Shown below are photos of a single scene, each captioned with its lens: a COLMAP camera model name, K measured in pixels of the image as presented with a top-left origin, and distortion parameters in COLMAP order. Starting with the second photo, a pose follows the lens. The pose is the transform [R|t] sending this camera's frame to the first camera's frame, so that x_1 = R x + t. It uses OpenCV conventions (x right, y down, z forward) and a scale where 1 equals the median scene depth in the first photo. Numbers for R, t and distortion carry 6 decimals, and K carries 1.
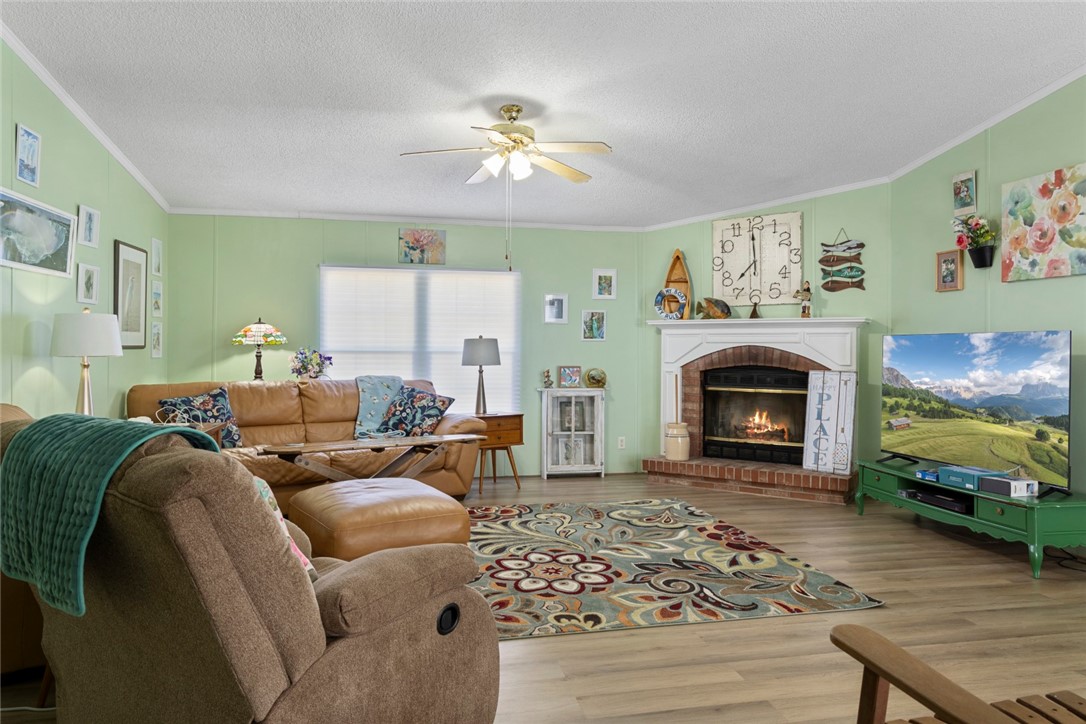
lens RADIAL K [[747.4, 0, 543.4], [0, 747.4, 362.1], [0, 0, 1]] dist [0.006182, 0.003920]
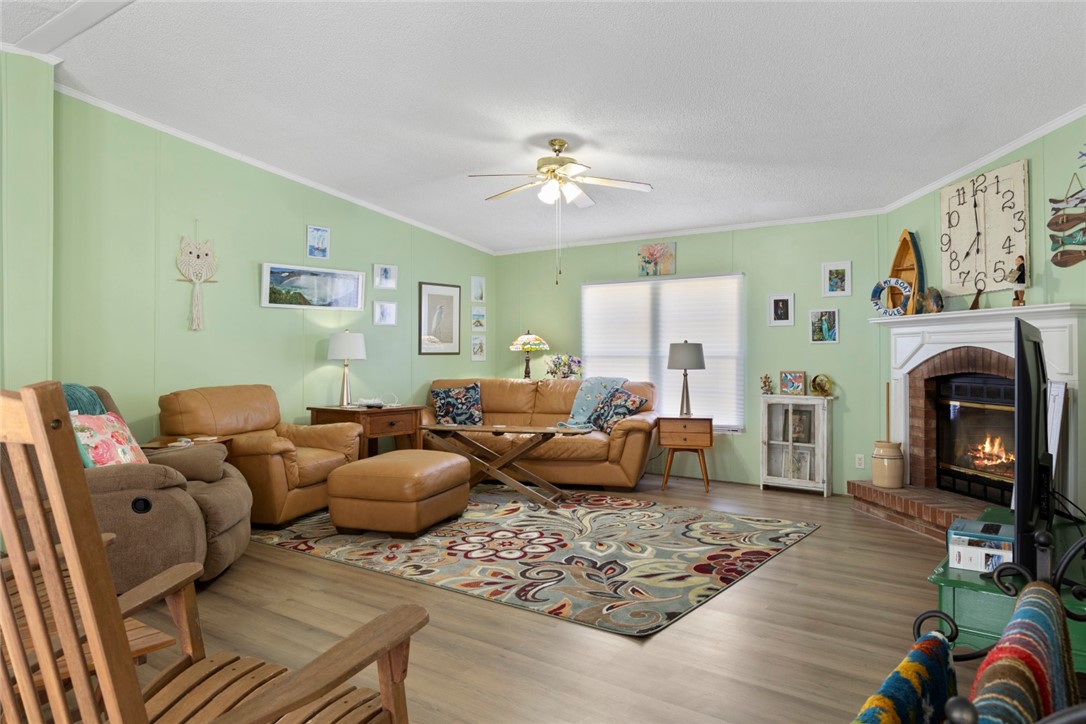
lens RADIAL K [[747.4, 0, 542.7], [0, 747.4, 354.0], [0, 0, 1]] dist [0.006182, 0.003920]
pose [[0.642647, -0.005510, -0.766143, 0.592441], [-0.009546, 0.999839, -0.015198, 0.001036], [0.766103, 0.017080, 0.642491, 0.184818]]
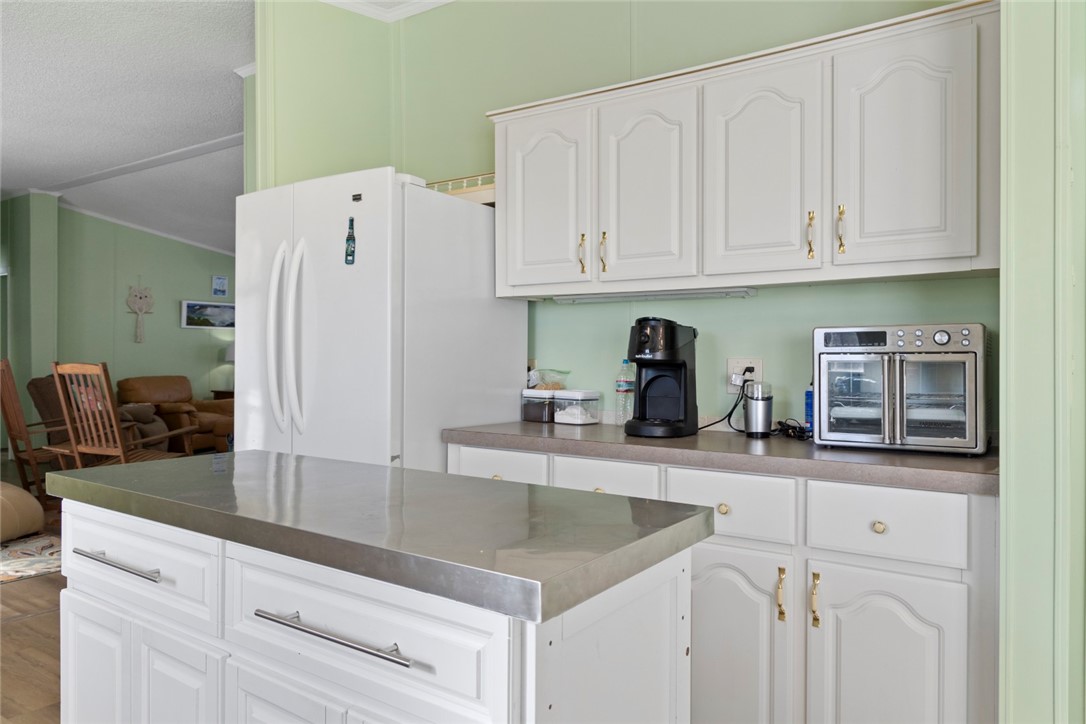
lens RADIAL K [[747.4, 0, 545.1], [0, 747.4, 364.4], [0, 0, 1]] dist [0.006182, 0.003920]
pose [[0.683644, 0.003476, -0.729807, 1.296898], [-0.013307, 0.999882, -0.007702, 0.007388], [0.729694, 0.014977, 0.683610, 0.008588]]
